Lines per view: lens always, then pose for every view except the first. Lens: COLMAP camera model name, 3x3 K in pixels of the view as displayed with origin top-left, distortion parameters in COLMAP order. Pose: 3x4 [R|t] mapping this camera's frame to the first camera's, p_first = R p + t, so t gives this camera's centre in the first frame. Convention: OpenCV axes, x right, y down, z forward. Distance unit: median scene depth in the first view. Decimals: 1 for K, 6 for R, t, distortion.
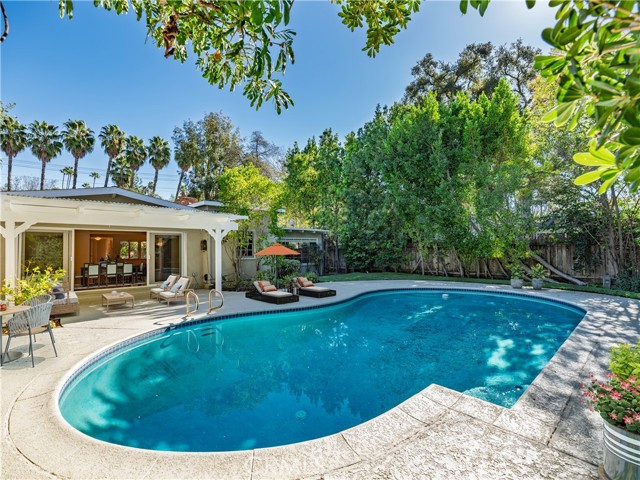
lens RADIAL K [[291.9, 0, 321.6], [0, 291.9, 242.0], [0, 0, 1]] dist [-0.001637, -0.001160]
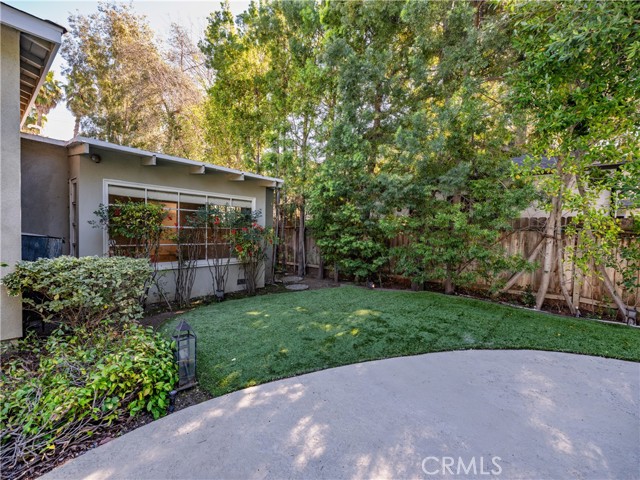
lens RADIAL K [[291.9, 0, 321.1], [0, 291.9, 241.4], [0, 0, 1]] dist [-0.001637, -0.001160]
pose [[0.993712, 0.039827, 0.104642, 0.034268], [-0.046464, 0.997008, 0.061773, 0.016899], [-0.101868, -0.066247, 0.992590, 0.523175]]
